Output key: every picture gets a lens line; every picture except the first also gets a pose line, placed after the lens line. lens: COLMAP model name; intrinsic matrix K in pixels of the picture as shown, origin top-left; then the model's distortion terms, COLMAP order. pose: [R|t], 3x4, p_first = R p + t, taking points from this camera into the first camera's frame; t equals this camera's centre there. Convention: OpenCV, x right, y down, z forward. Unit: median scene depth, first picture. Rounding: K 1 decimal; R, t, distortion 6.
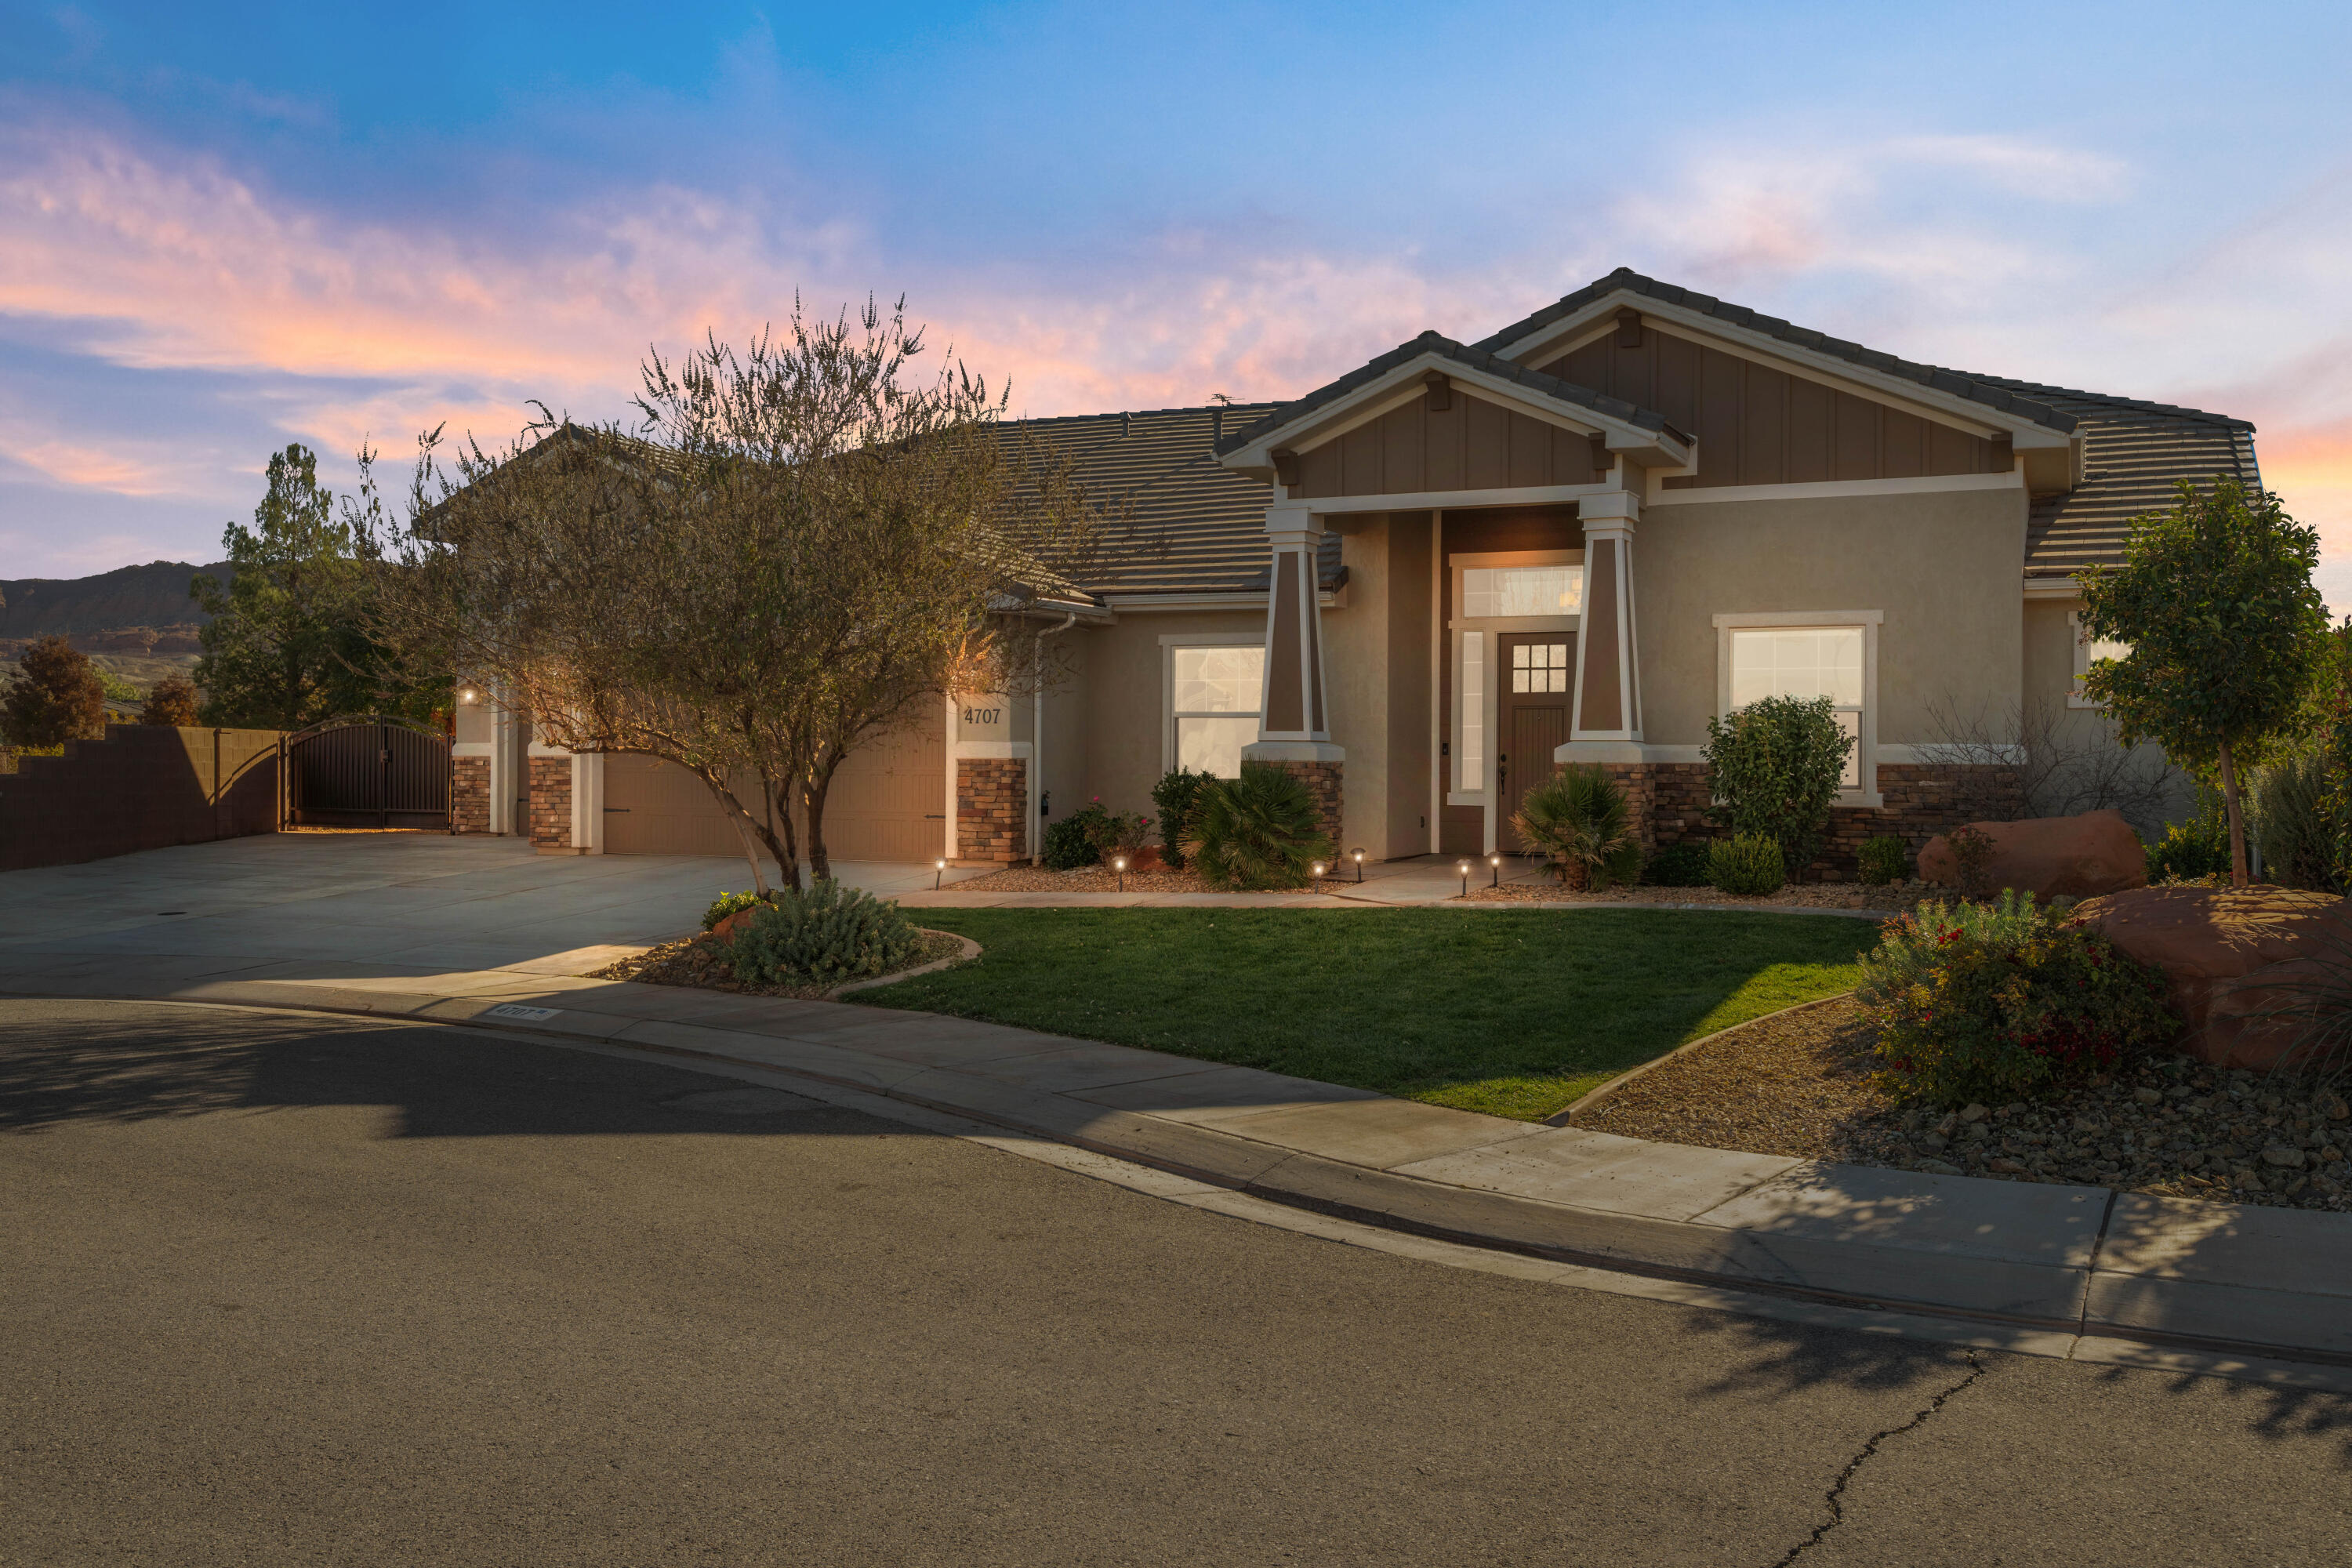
lens RADIAL K [[2006.6, 0, 1176.0], [0, 2006.6, 784.0], [0, 0, 1]] dist [0.002401, 0.001061]
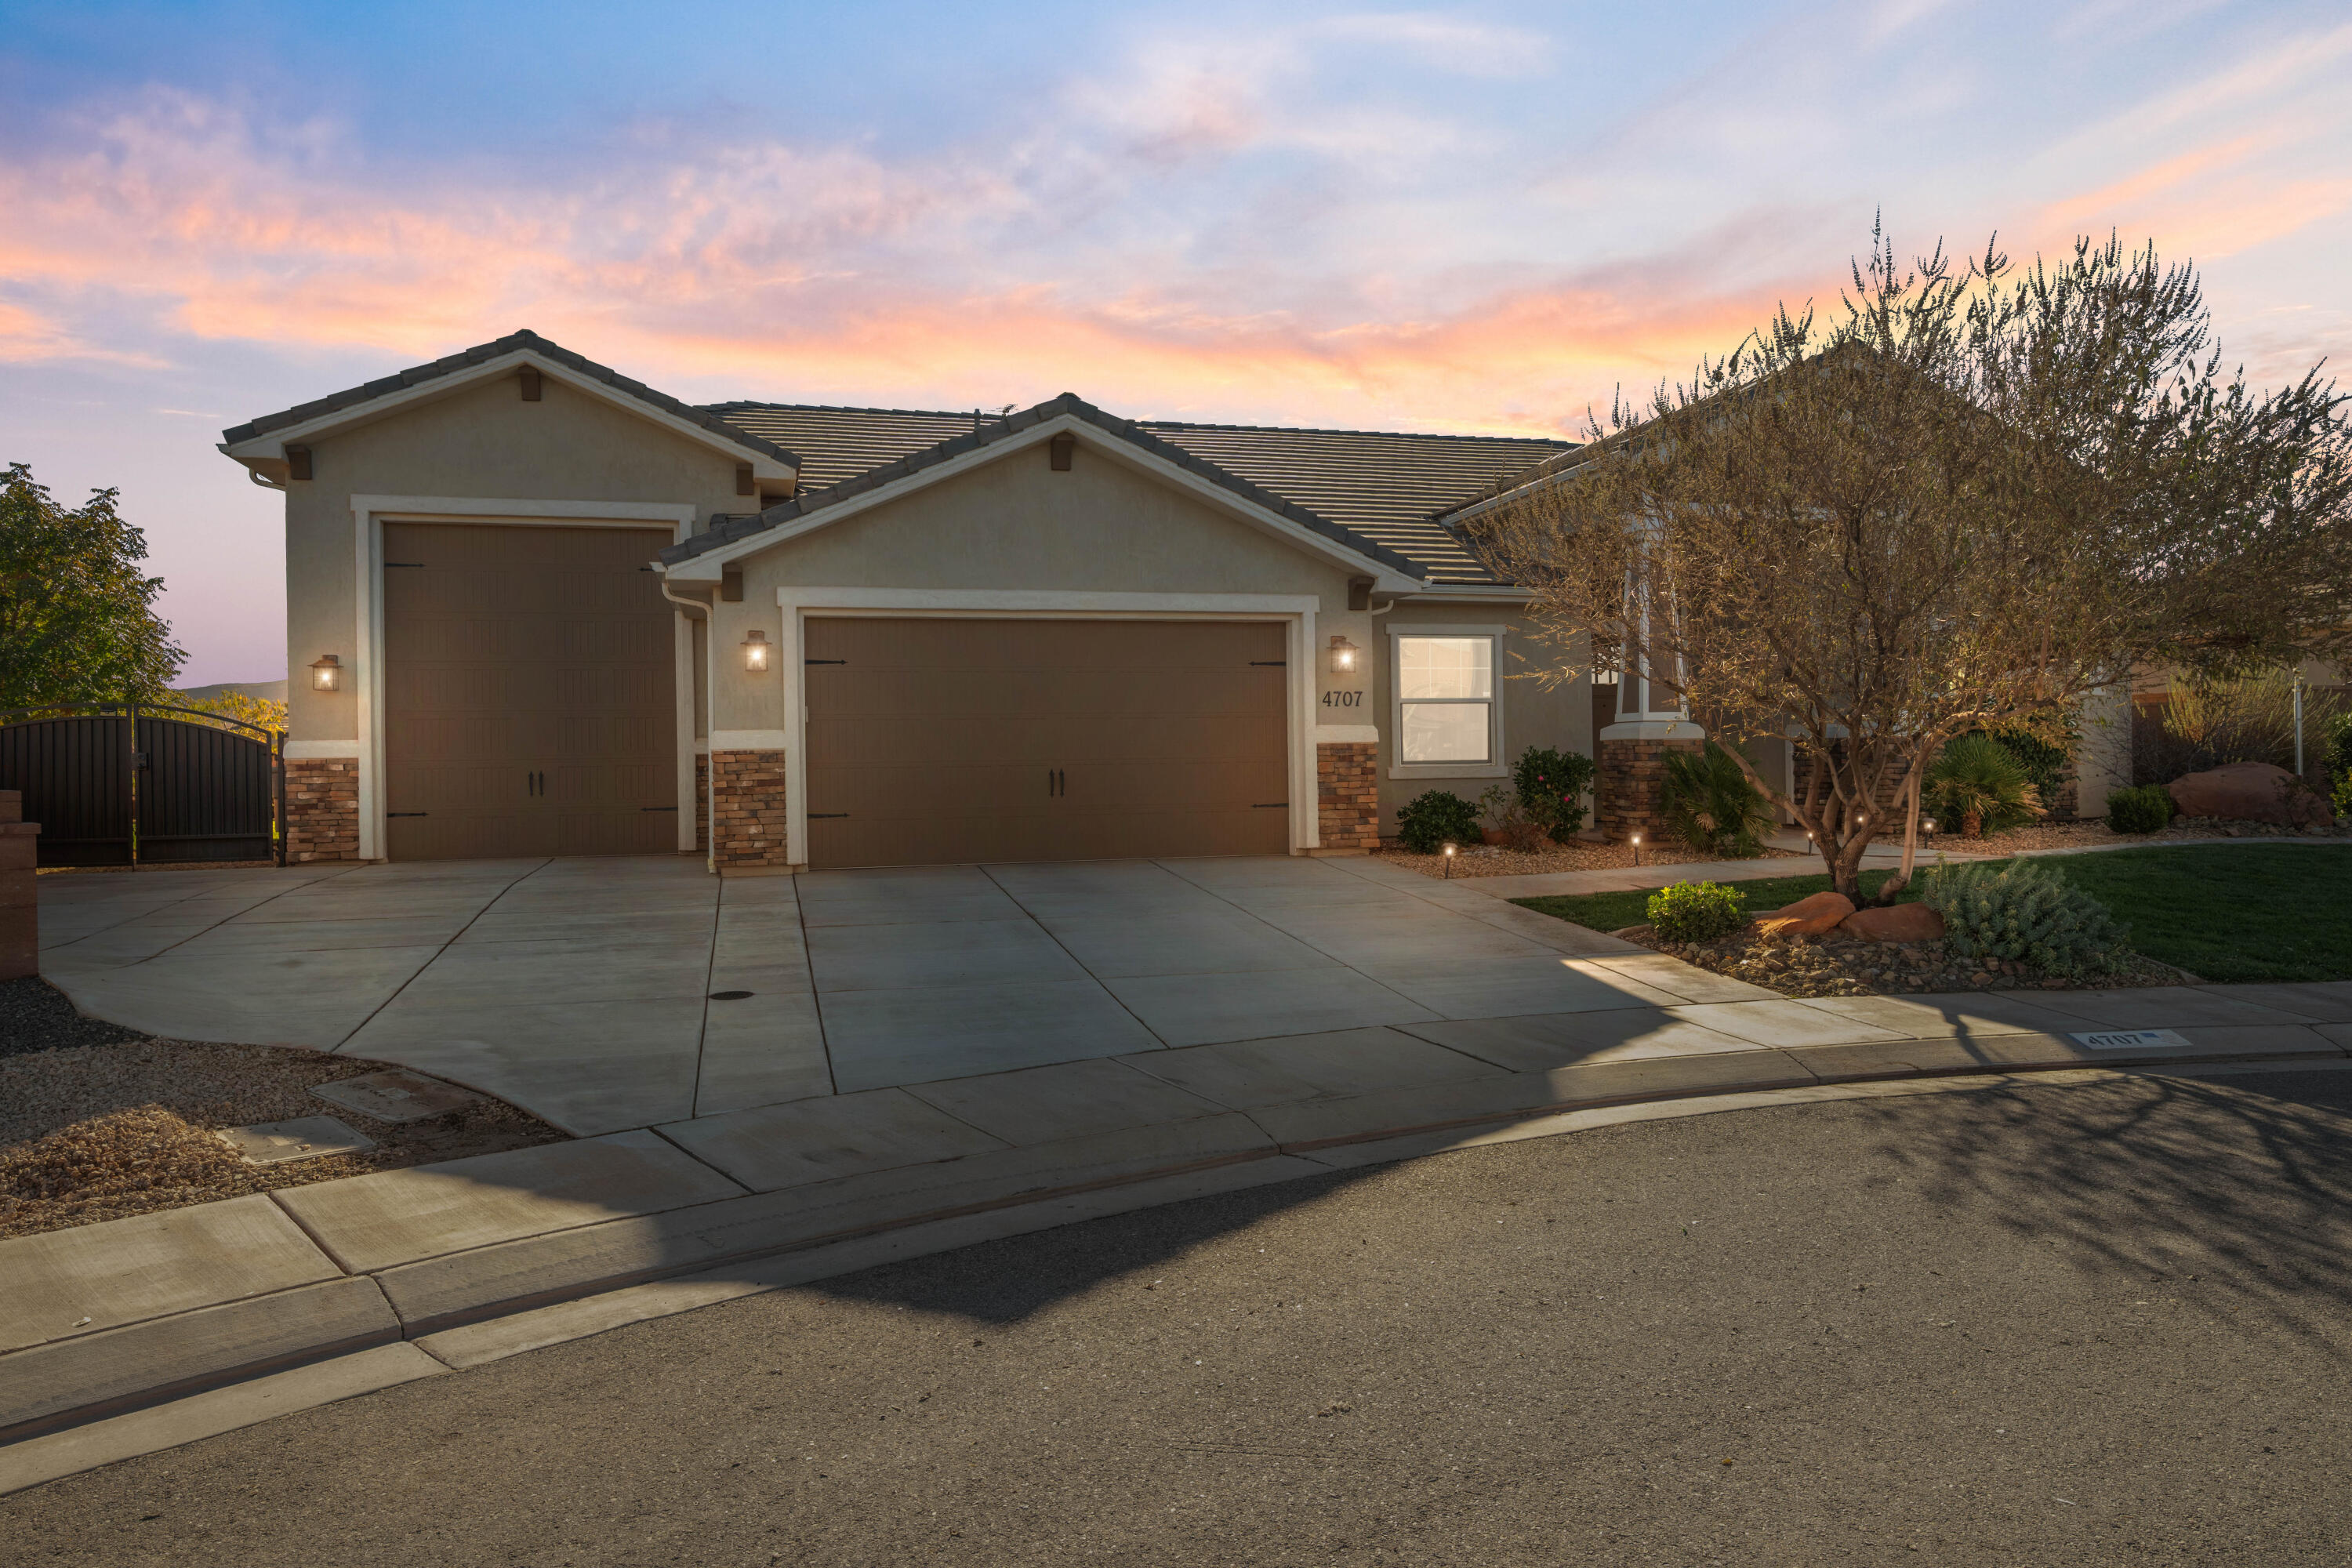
lens RADIAL K [[1515.3, 0, 1176.0], [0, 1515.3, 784.0], [0, 0, 1]] dist [-0.001989, 0.001067]
pose [[0.762608, -0.027058, 0.646295, -0.633096], [0.026332, 0.999595, 0.010778, -0.002874], [-0.646325, 0.008799, 0.763012, 0.495765]]
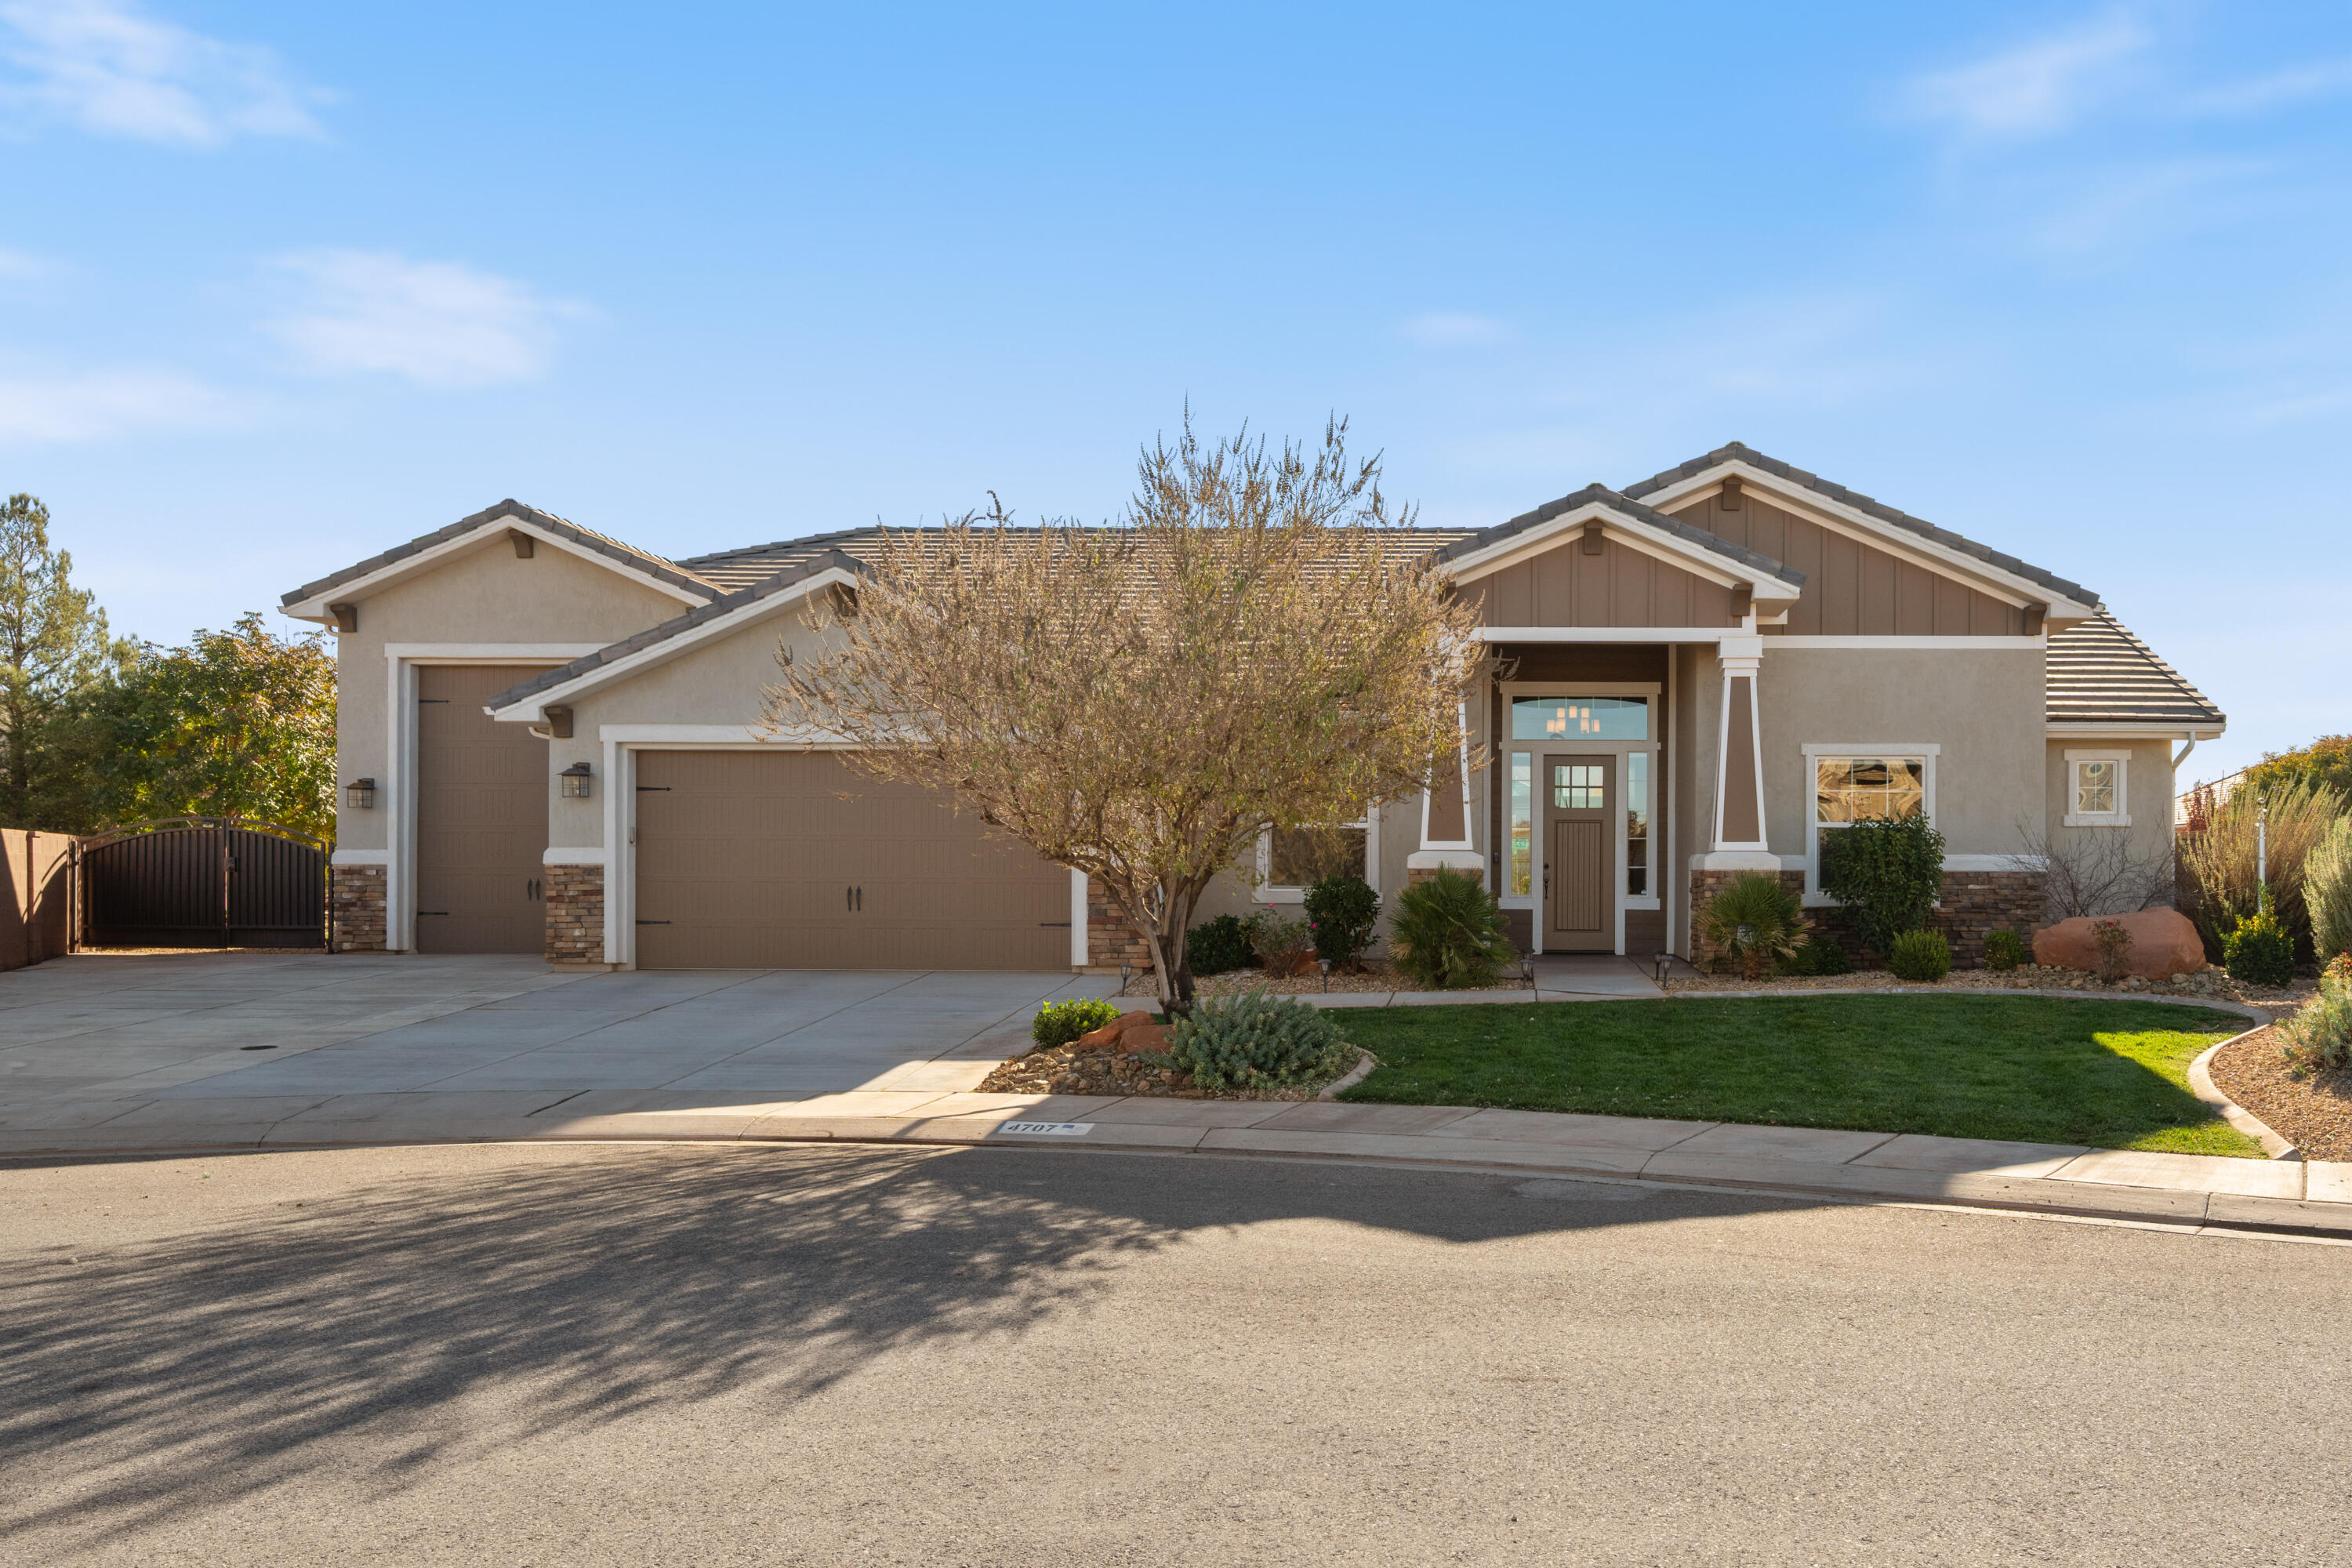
lens RADIAL K [[1894.1, 0, 1445.5], [0, 1894.1, 901.7], [0, 0, 1]] dist [0.005823, -0.013514]
pose [[0.919972, -0.006972, 0.391921, -0.318935], [0.005262, 0.999971, 0.005438, 0.000716], [-0.391948, -0.002941, 0.919983, 0.054935]]
